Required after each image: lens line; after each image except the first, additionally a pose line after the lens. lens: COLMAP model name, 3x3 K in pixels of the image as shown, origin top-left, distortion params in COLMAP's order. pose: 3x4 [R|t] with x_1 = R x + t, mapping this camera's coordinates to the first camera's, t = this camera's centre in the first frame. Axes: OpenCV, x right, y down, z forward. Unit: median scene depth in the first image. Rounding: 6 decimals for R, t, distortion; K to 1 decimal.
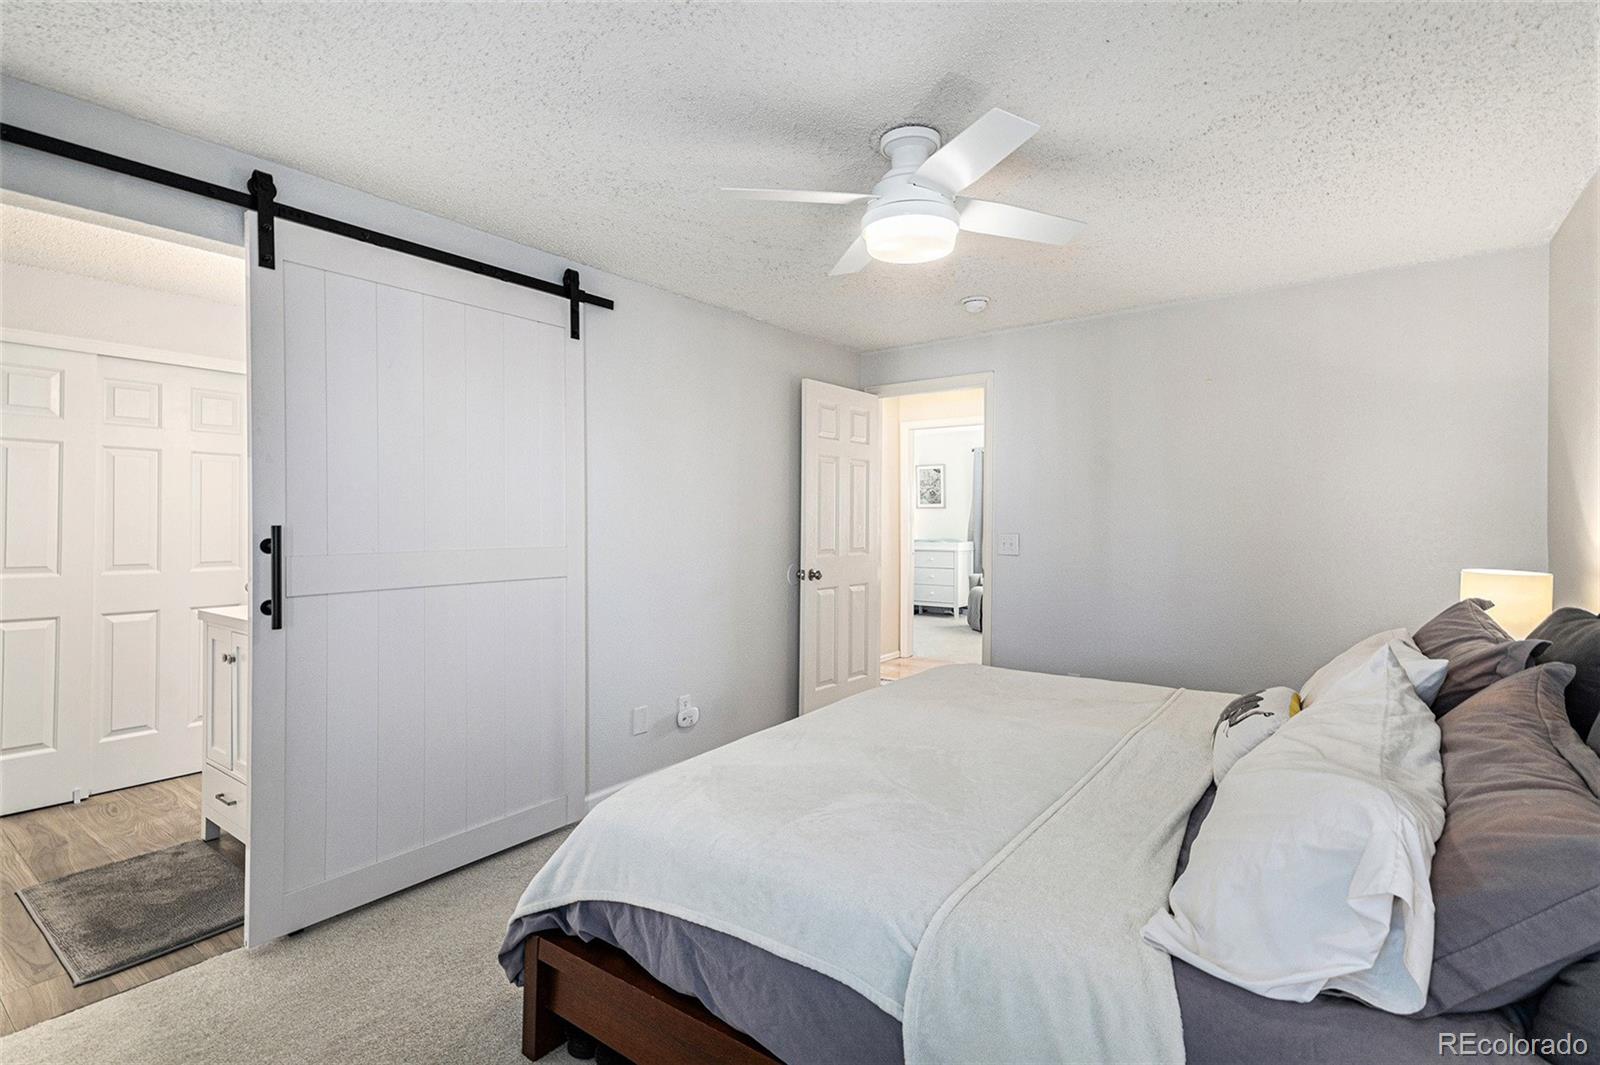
lens RADIAL K [[746.8, 0, 801.9], [0, 746.8, 522.4], [0, 0, 1]] dist [0.007239, -0.000539]
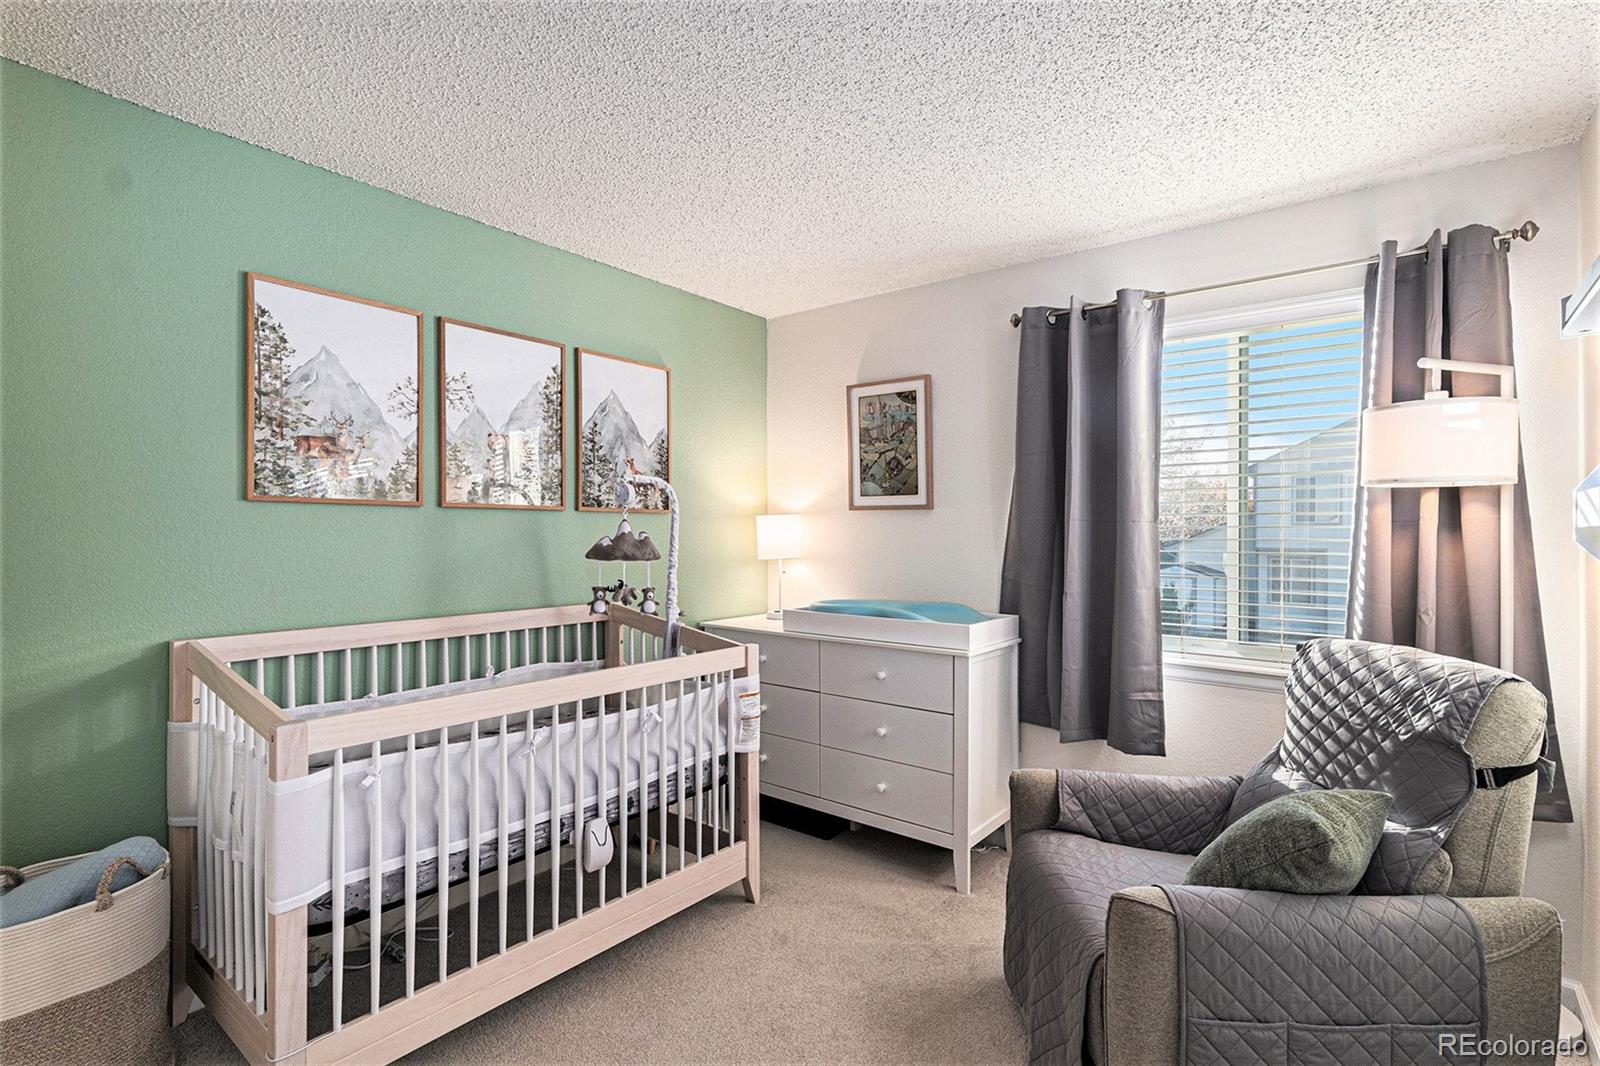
lens RADIAL K [[746.8, 0, 800.8], [0, 746.8, 530.7], [0, 0, 1]] dist [0.007239, -0.000539]
pose [[0.999449, -0.002464, -0.033112, 0.145316], [0.002473, 0.999997, 0.000214, -0.009154], [0.033111, -0.000296, 0.999452, 0.666622]]
